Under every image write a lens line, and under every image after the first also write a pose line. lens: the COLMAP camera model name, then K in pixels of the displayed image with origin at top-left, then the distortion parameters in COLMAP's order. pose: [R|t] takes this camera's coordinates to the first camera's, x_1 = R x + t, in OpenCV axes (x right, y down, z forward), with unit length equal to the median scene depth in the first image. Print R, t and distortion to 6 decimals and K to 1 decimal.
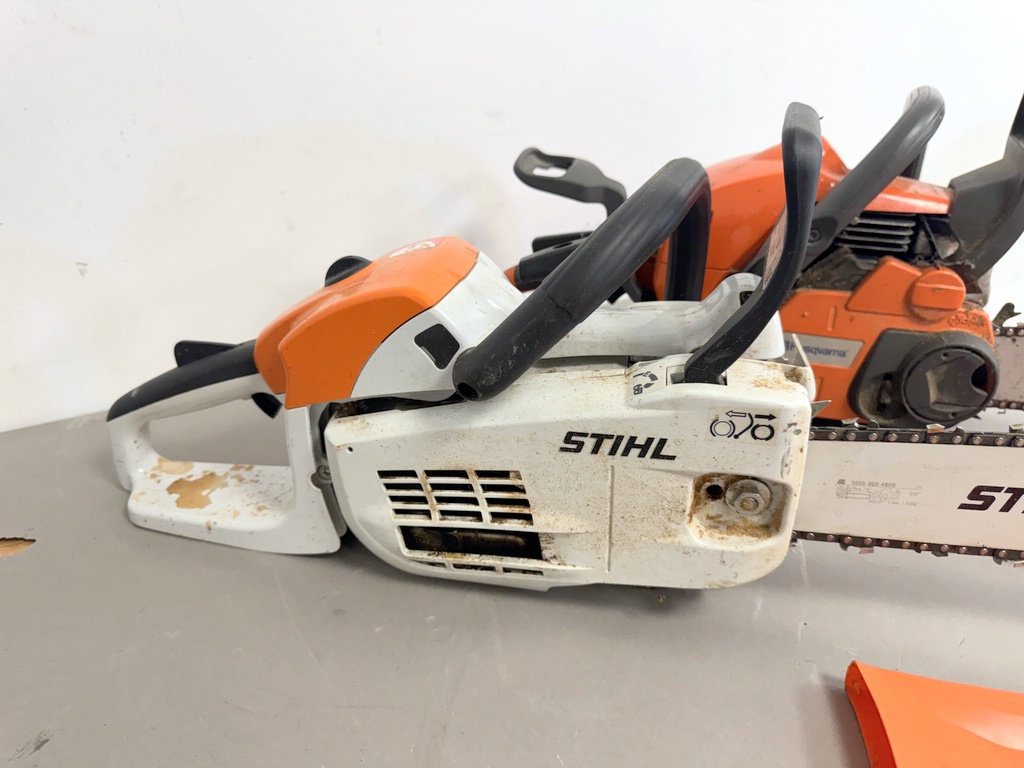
lens RADIAL K [[738.3, 0, 519.4], [0, 738.3, 379.2], [0, 0, 1]] dist [-0.007120, -0.018416]
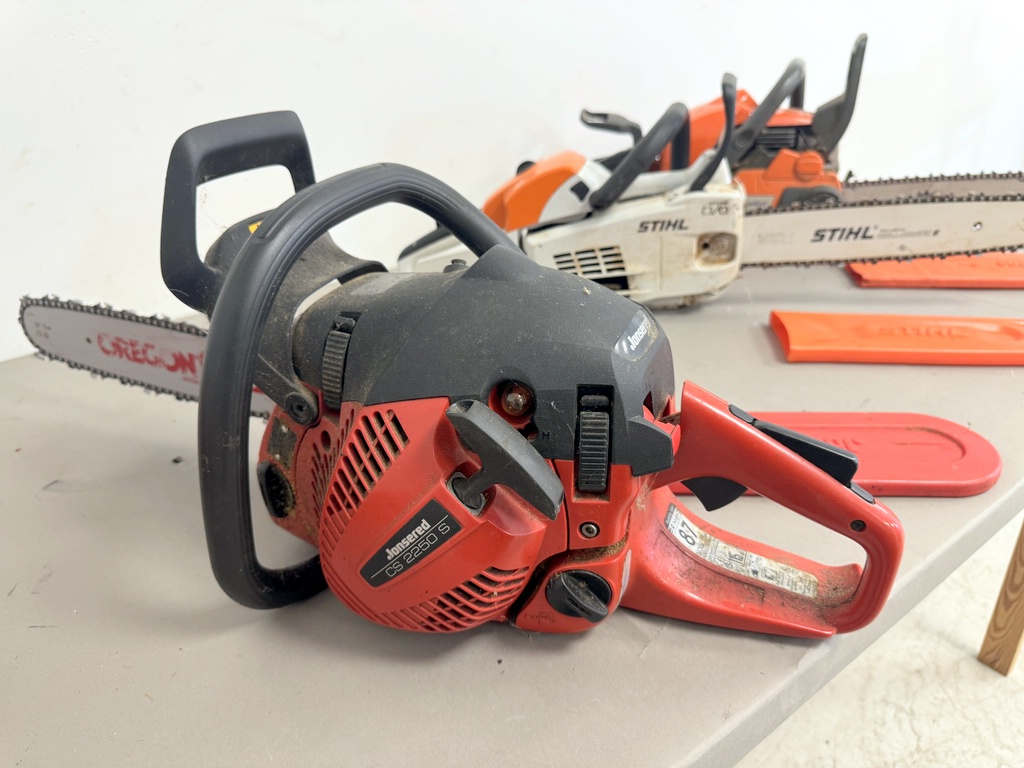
lens RADIAL K [[738.3, 0, 502.0], [0, 738.3, 381.7], [0, 0, 1]] dist [-0.007120, -0.018416]
pose [[0.996098, -0.086717, 0.016382, -0.404482], [0.086483, 0.996148, 0.014499, 0.448010], [-0.017576, -0.013026, 0.999761, -1.182064]]
